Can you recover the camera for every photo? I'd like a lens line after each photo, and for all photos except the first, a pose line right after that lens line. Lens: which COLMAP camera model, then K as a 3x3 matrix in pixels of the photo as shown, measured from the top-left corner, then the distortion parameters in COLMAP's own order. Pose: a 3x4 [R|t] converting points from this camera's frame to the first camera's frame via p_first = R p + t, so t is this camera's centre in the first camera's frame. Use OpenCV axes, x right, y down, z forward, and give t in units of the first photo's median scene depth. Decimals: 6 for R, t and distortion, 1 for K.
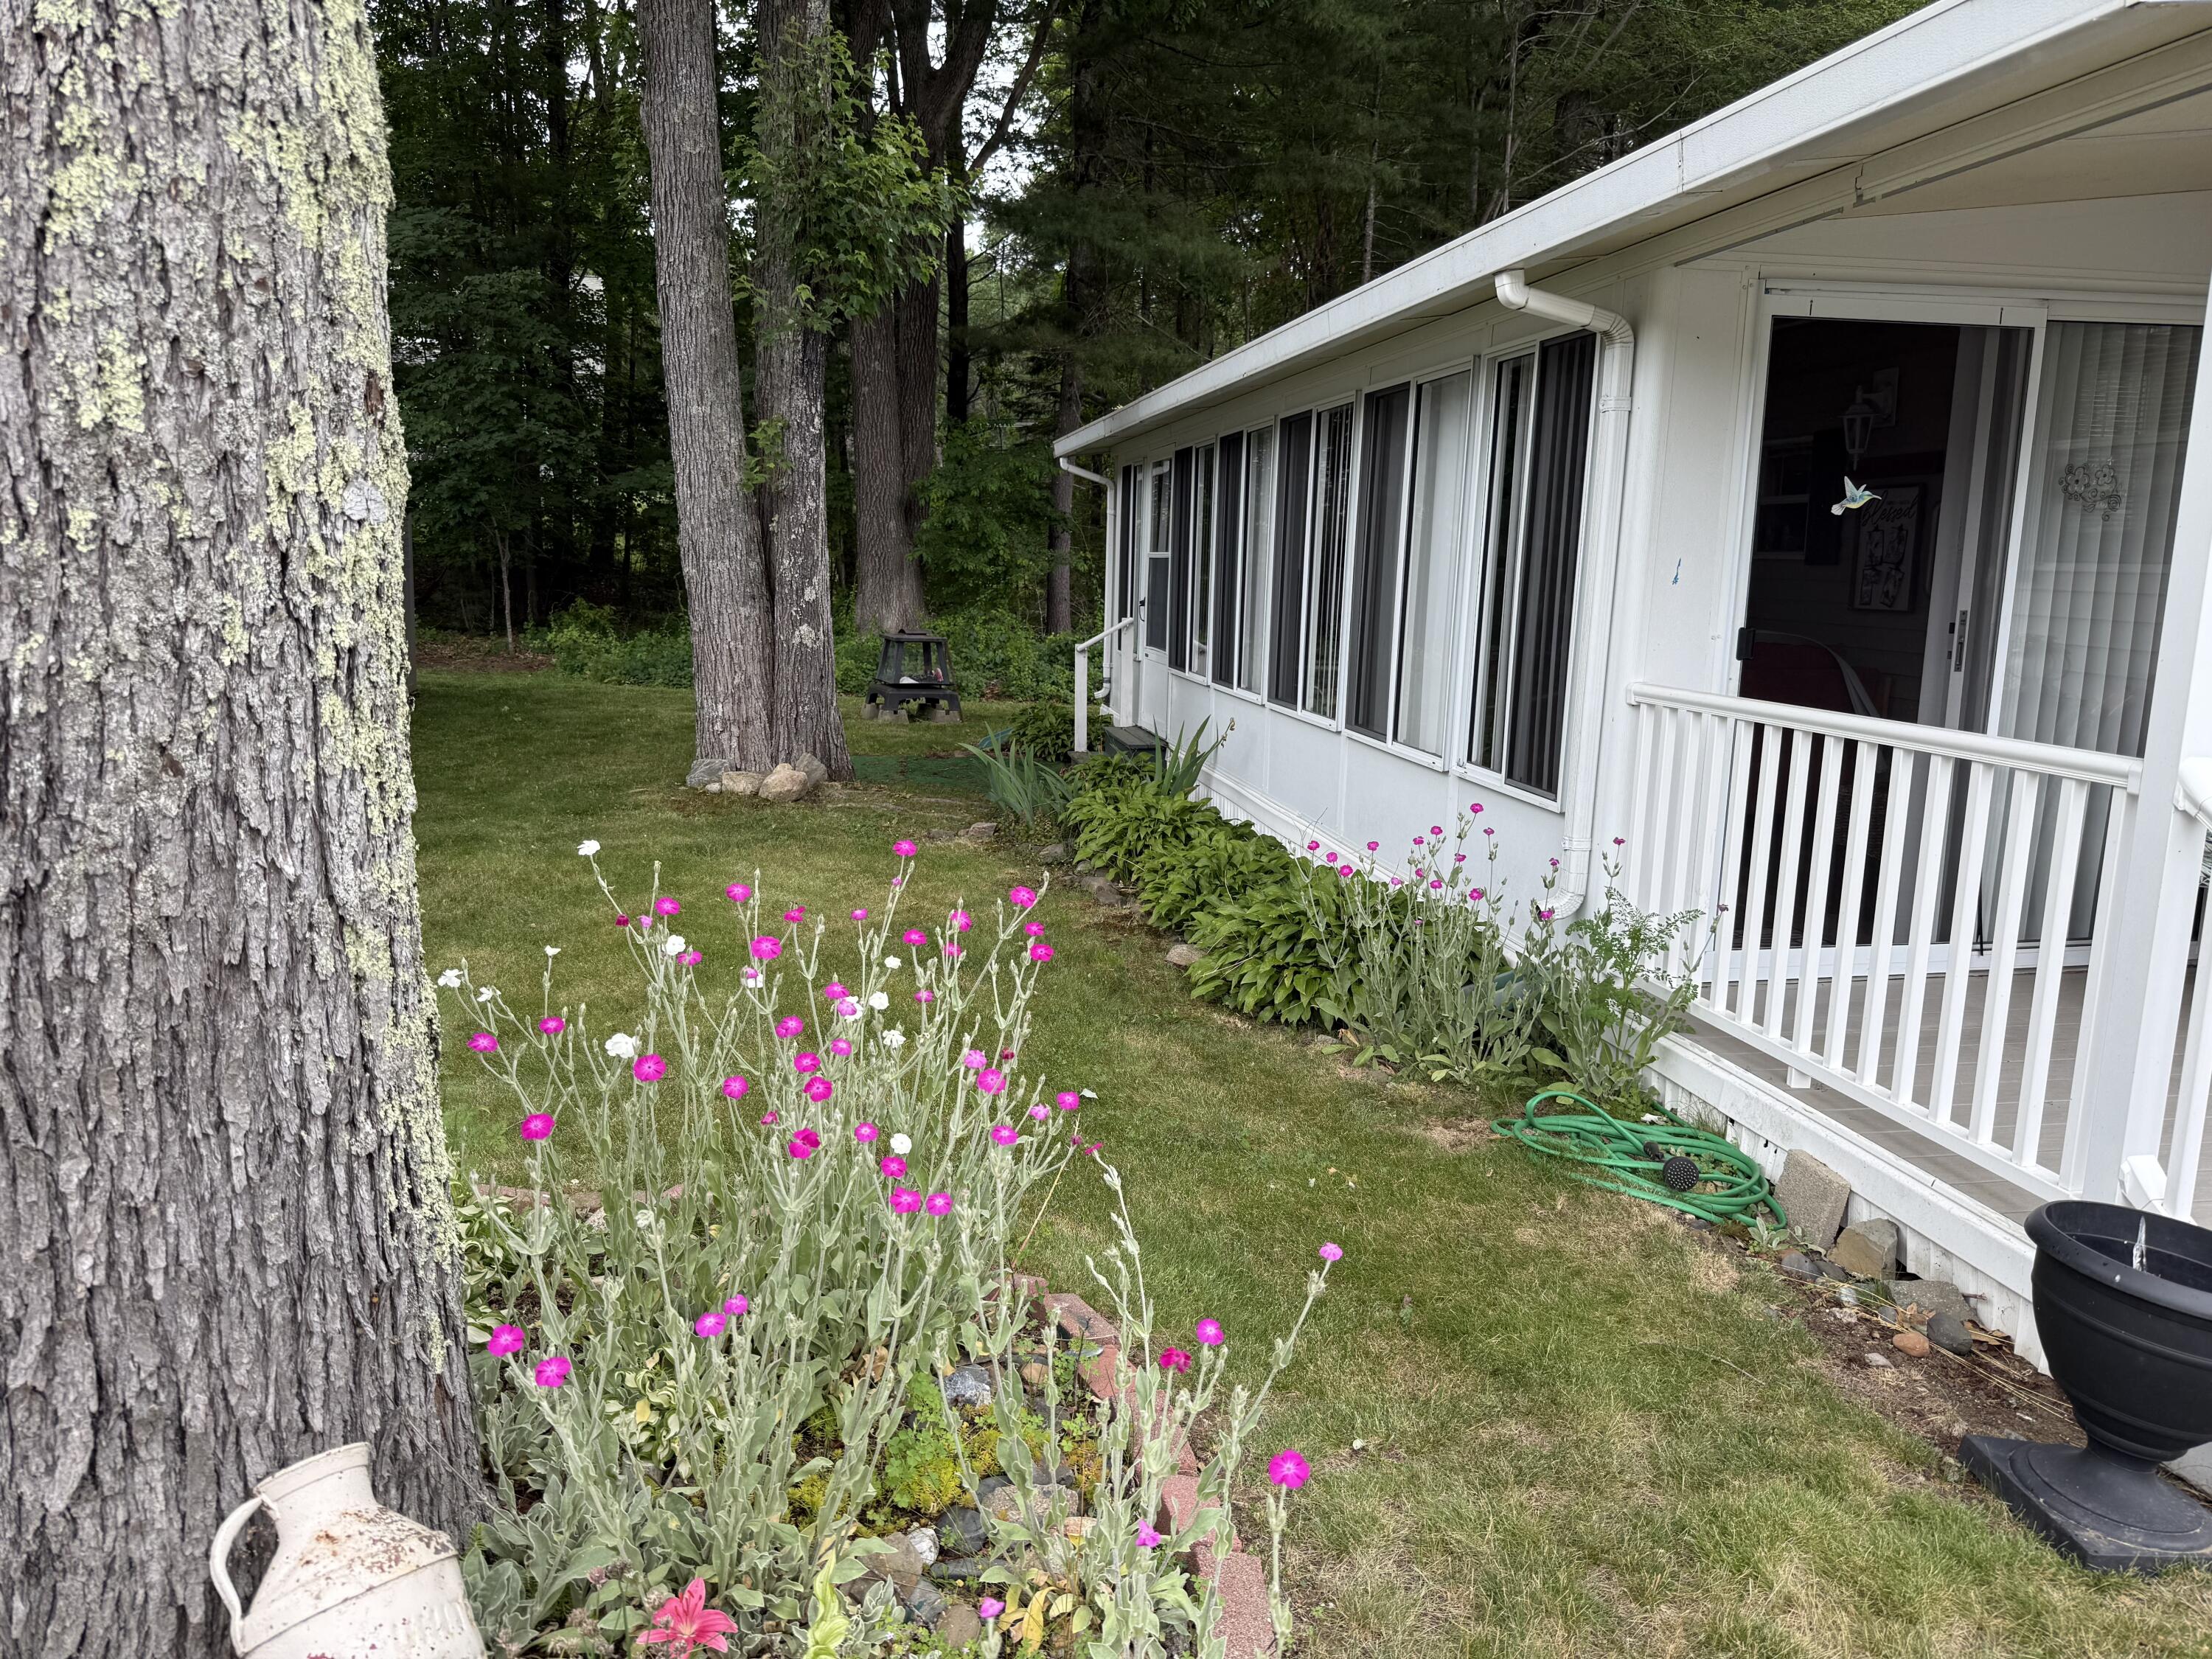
lens RADIAL K [[1541.7, 0, 1101.4], [0, 1541.7, 834.7], [0, 0, 1]] dist [0.139418, -0.254725]
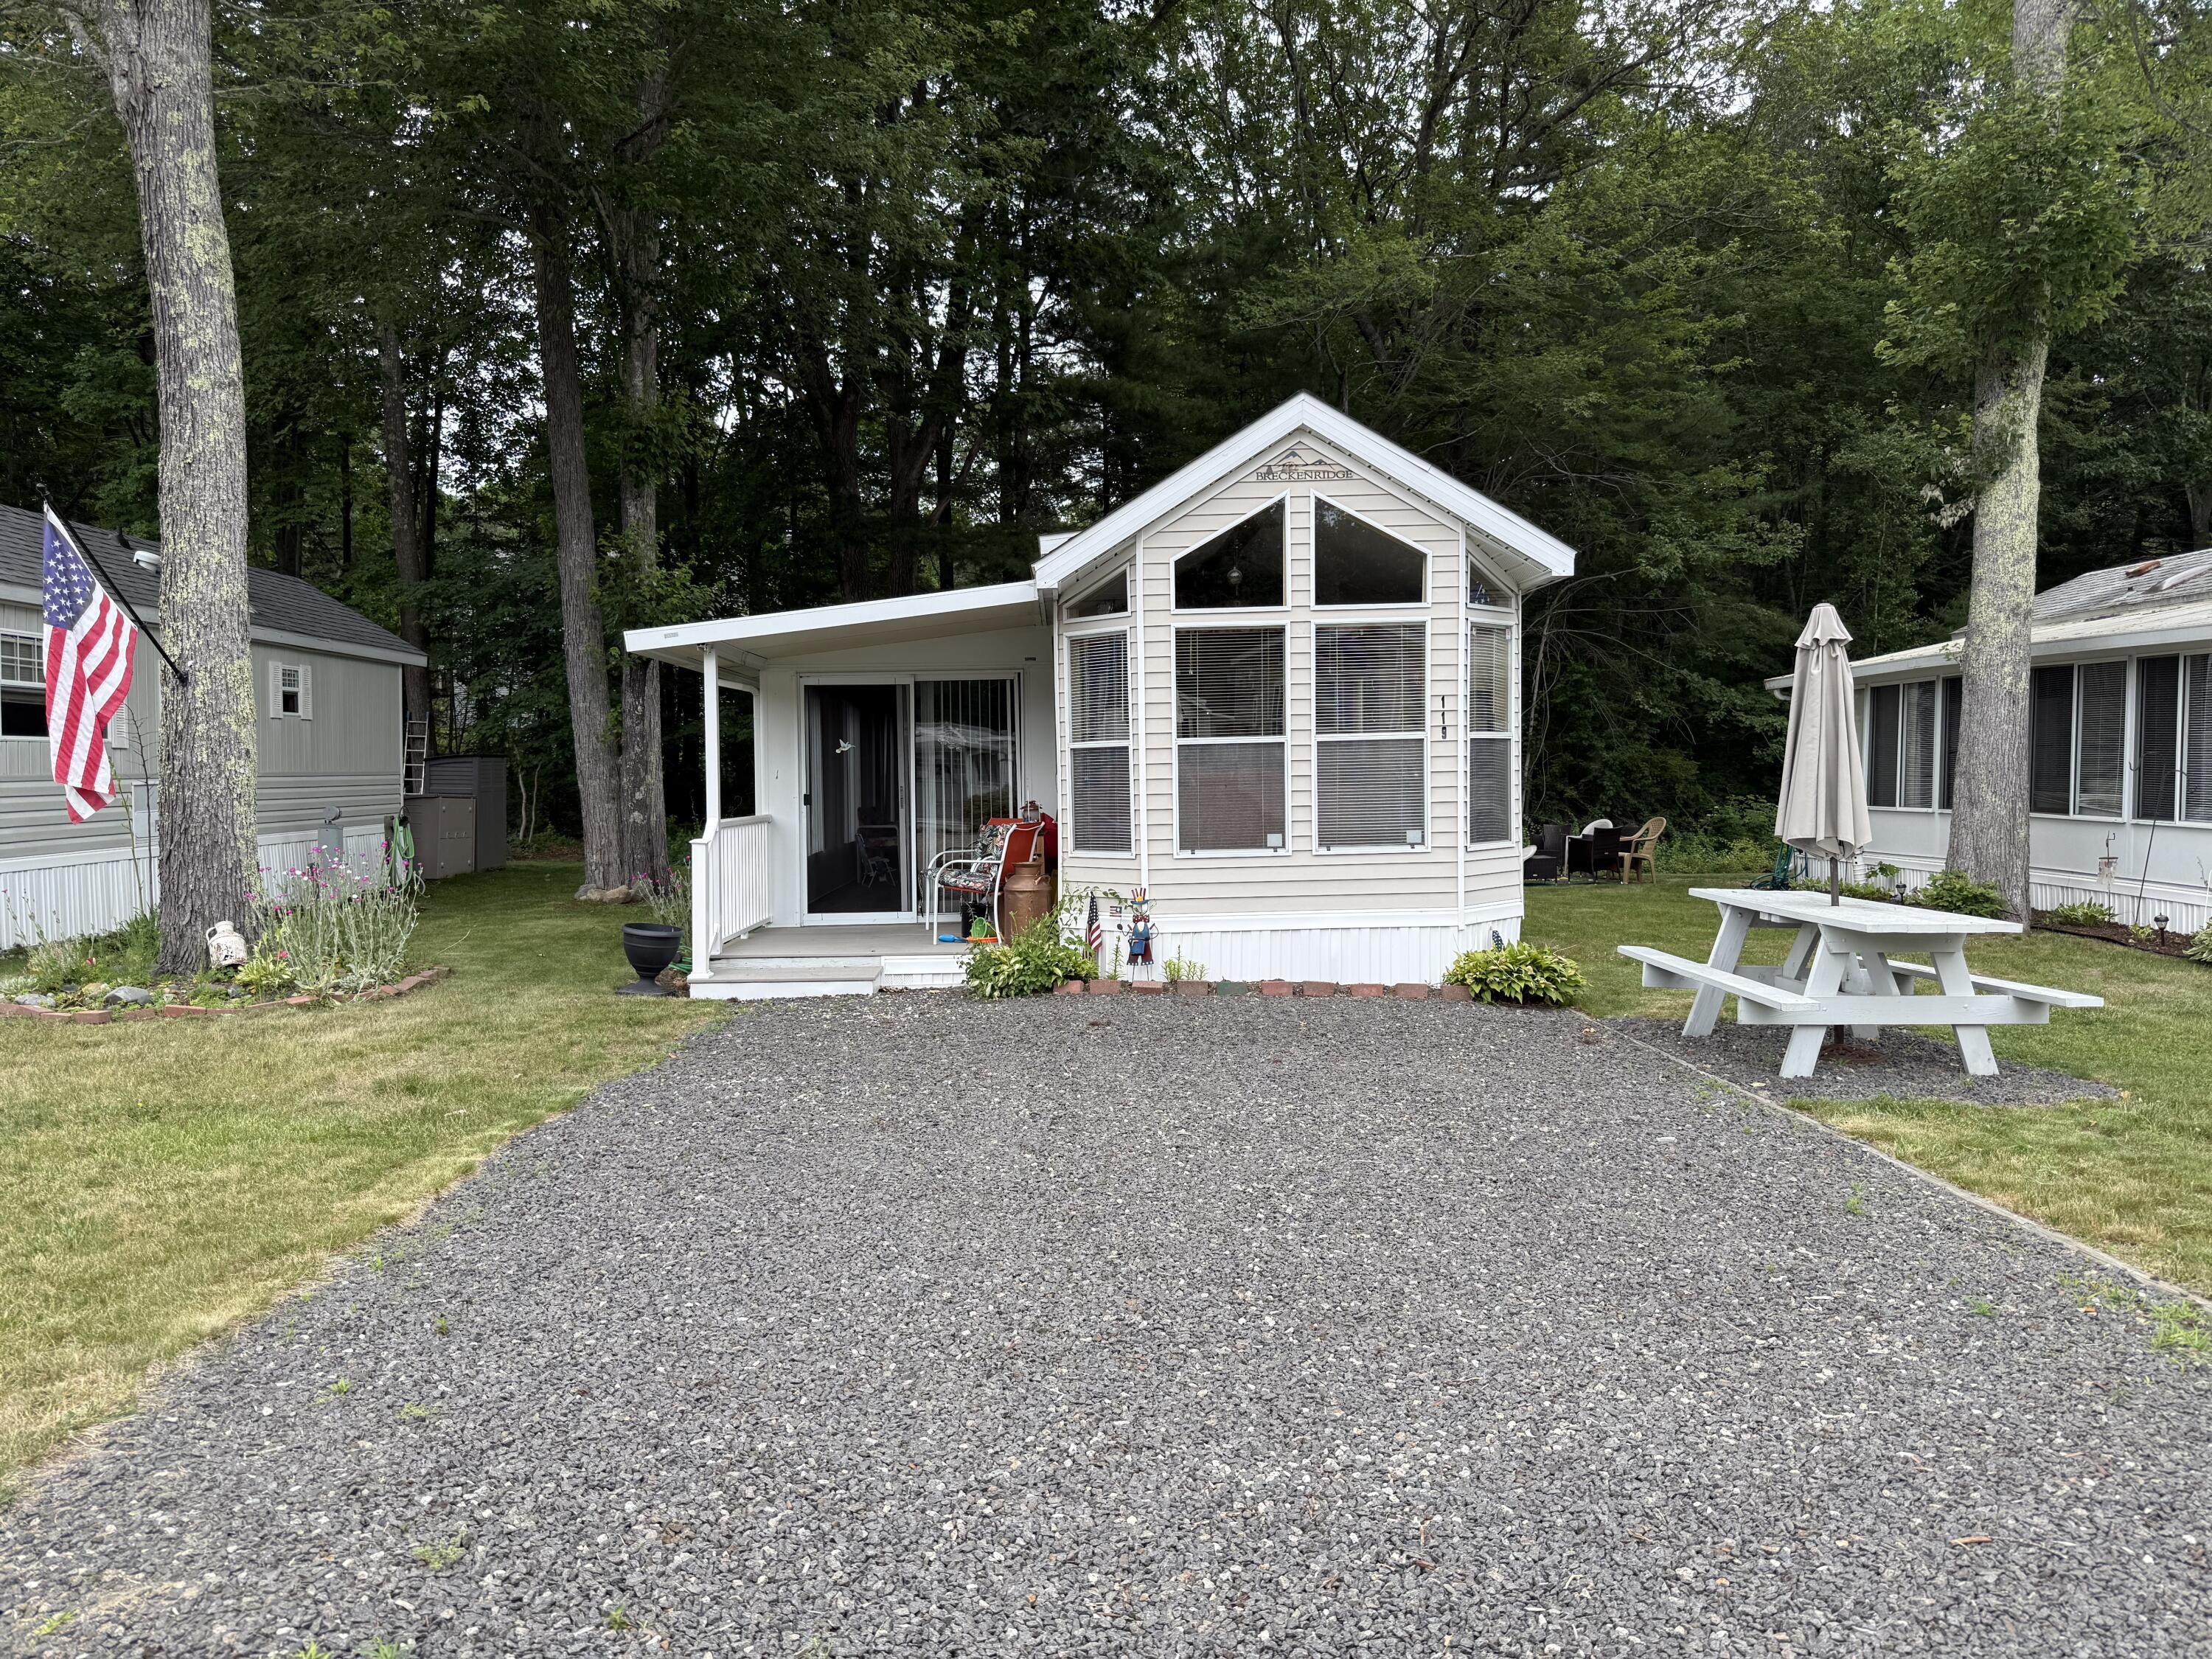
lens RADIAL K [[1541.7, 0, 1101.4], [0, 1541.7, 834.7], [0, 0, 1]] dist [0.139418, -0.254725]
pose [[0.989934, -0.026414, -0.139044, 1.325977], [0.007456, 0.990799, -0.135139, 0.319858], [0.141334, 0.132742, 0.981022, -1.623103]]
